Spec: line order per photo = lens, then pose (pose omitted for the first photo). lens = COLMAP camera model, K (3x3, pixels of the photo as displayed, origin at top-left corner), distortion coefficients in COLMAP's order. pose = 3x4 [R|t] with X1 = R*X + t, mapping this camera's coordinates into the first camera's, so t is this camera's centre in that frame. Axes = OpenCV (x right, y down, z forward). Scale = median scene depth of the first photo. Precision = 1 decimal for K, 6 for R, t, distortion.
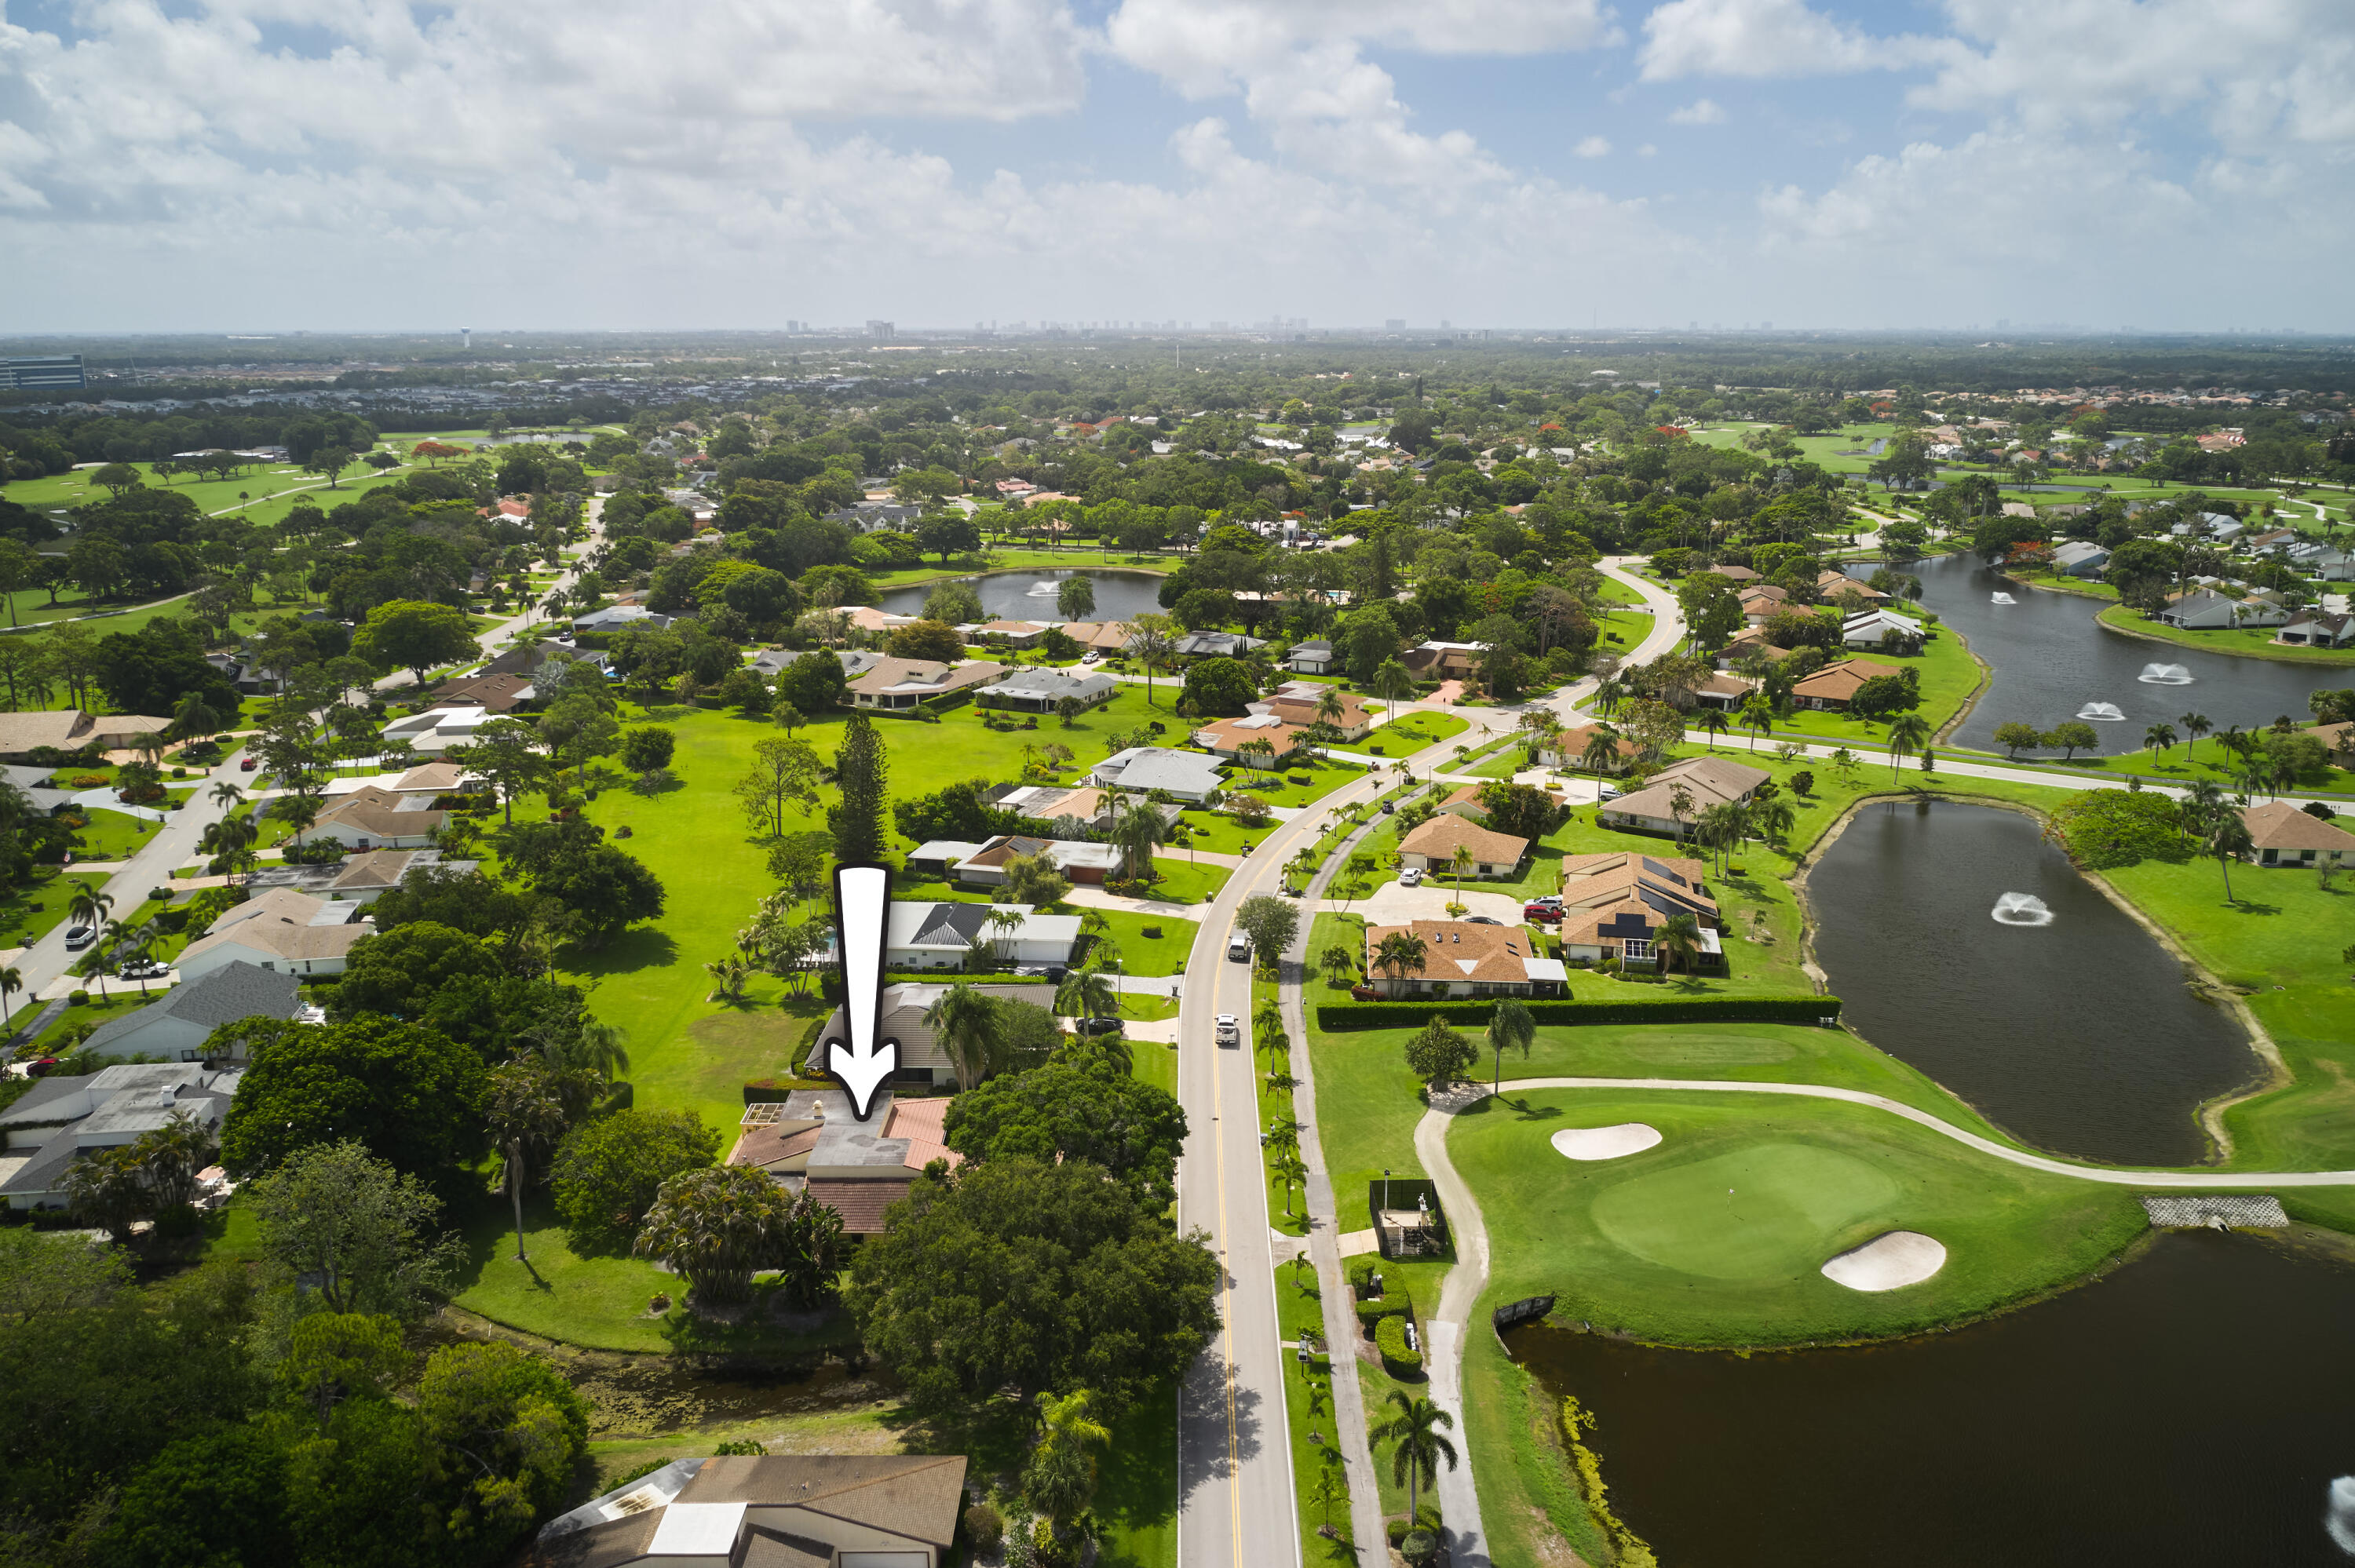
lens RADIAL K [[1814.9, 0, 1184.4], [0, 1814.9, 868.6], [0, 0, 1]] dist [0.000725, 0.005079]
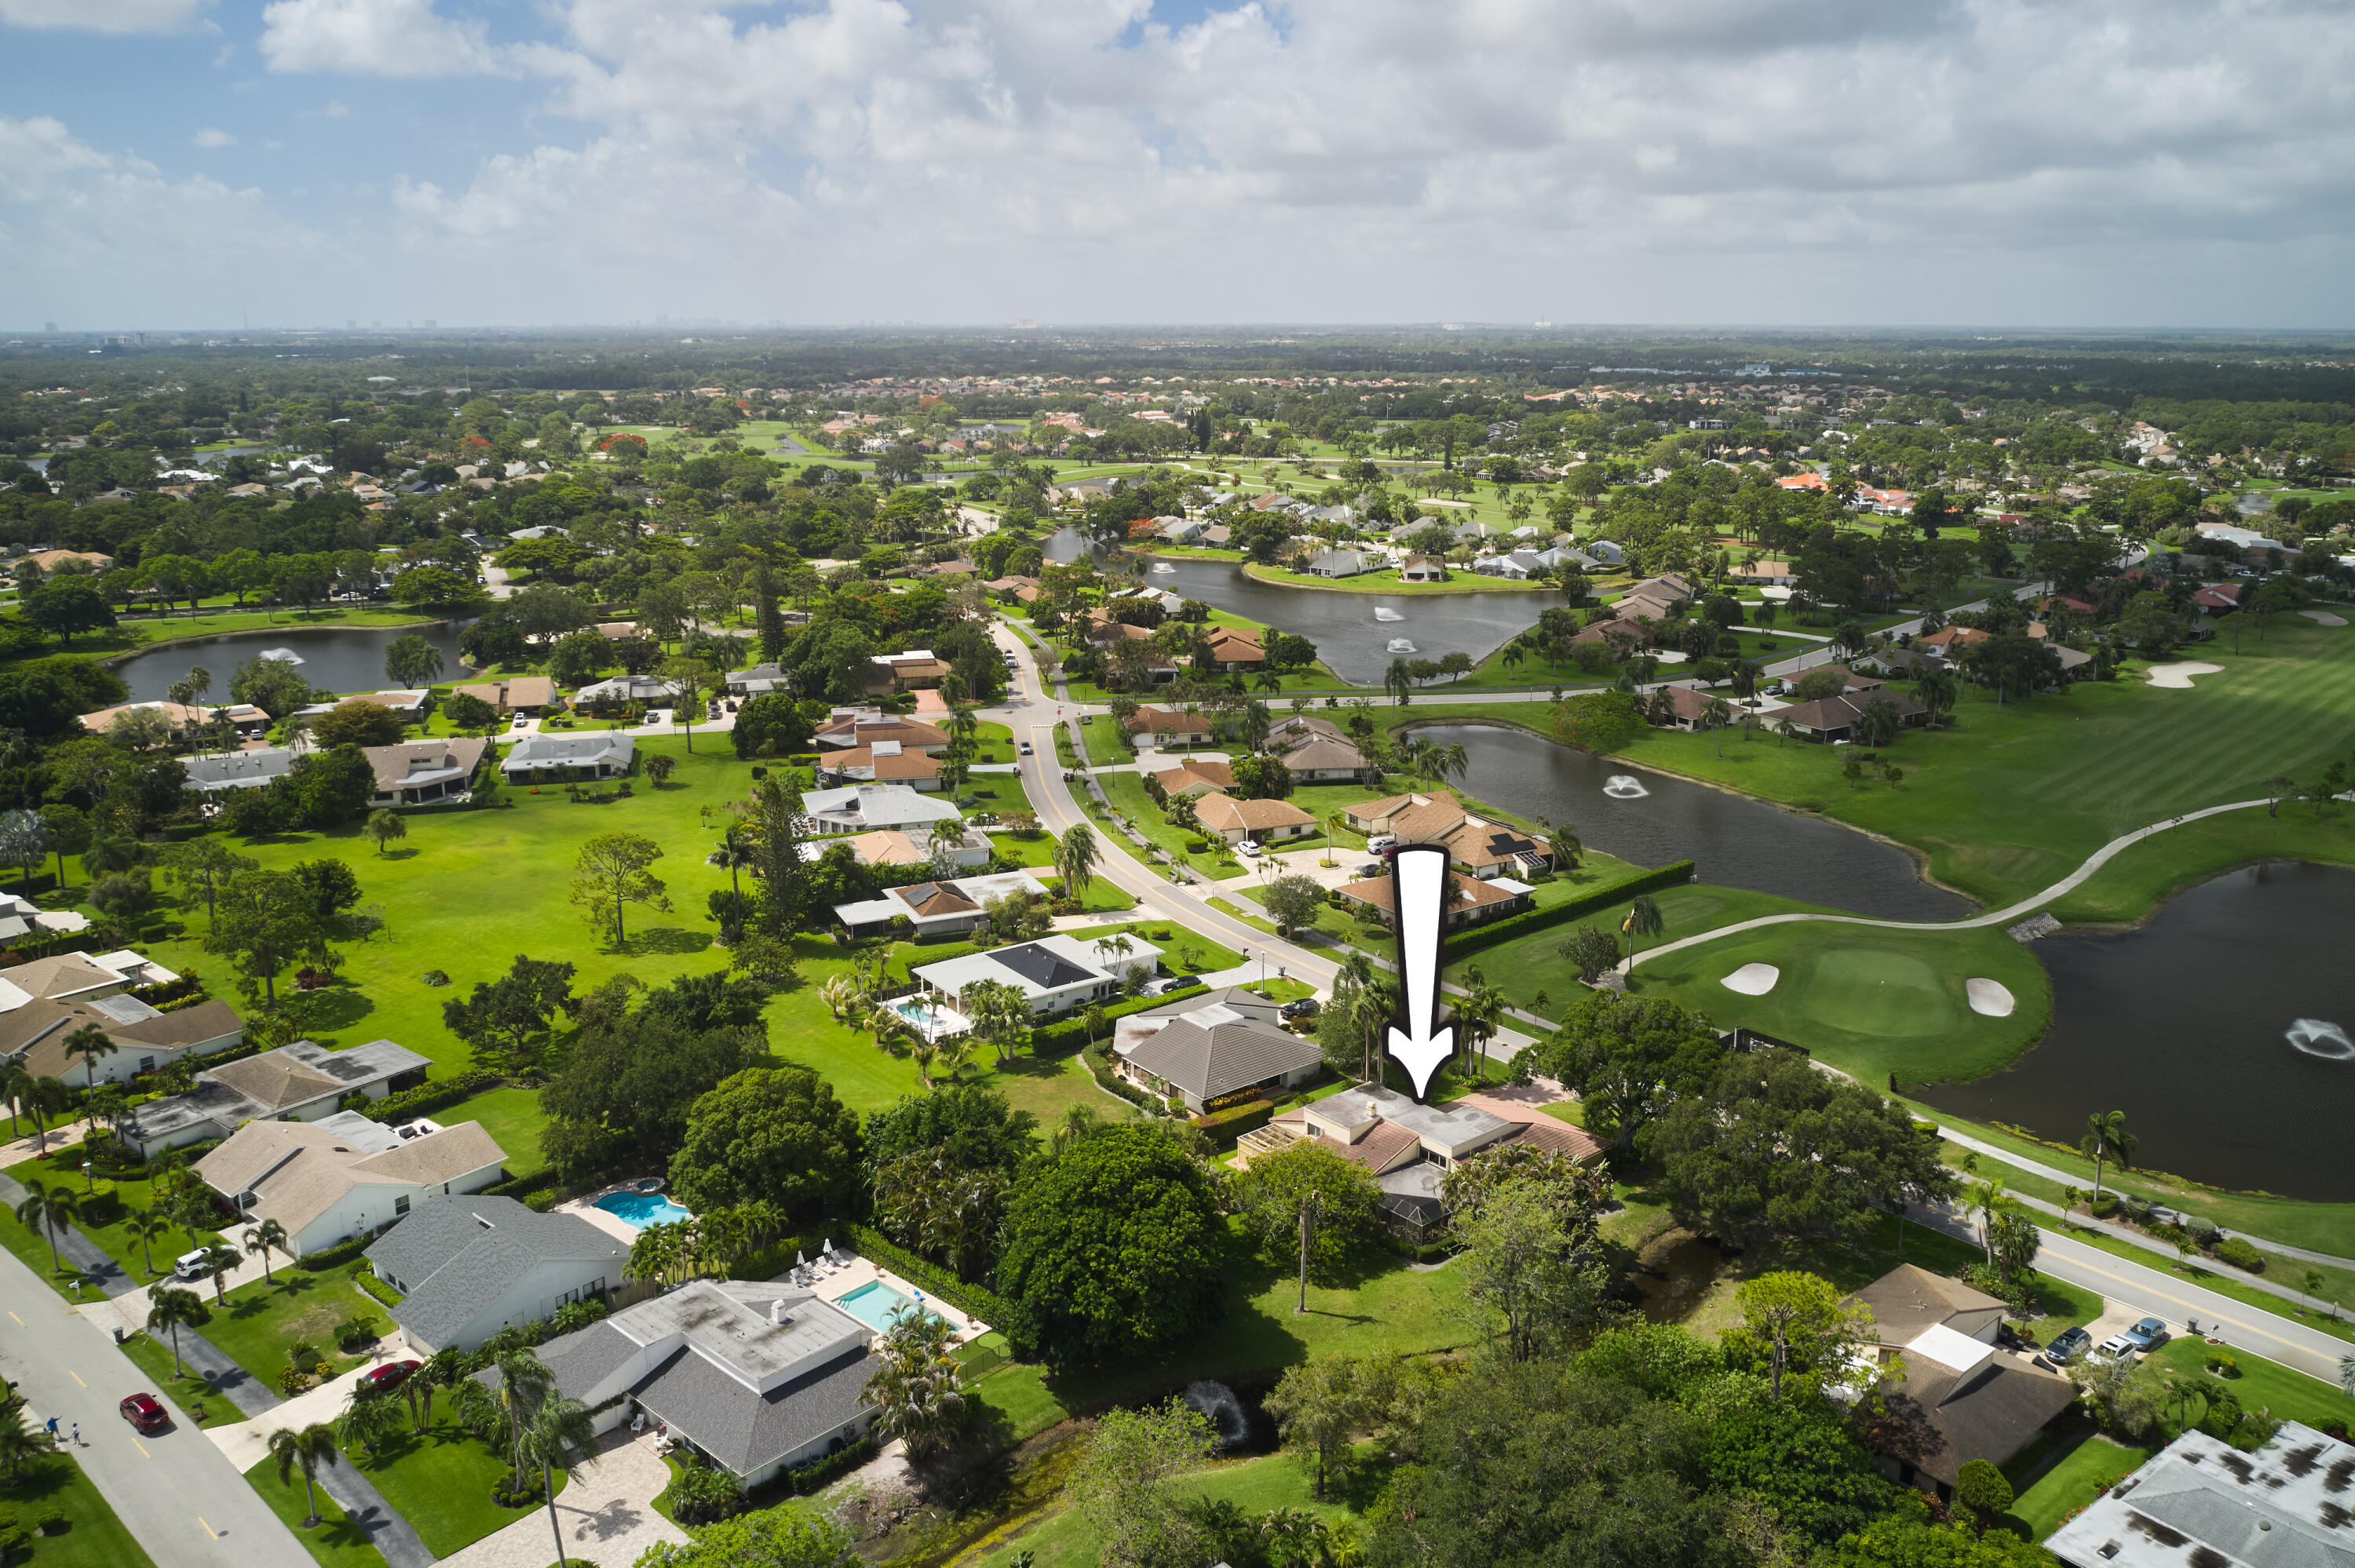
lens RADIAL K [[1809.8, 0, 1177.5], [0, 1809.8, 784.0], [0, 0, 1]] dist [-0.010525, -0.003152]
pose [[0.774718, -0.164392, 0.610562, -0.930821], [0.188321, 0.981779, 0.025389, -0.113249], [-0.603611, 0.095312, 0.791561, 0.175475]]
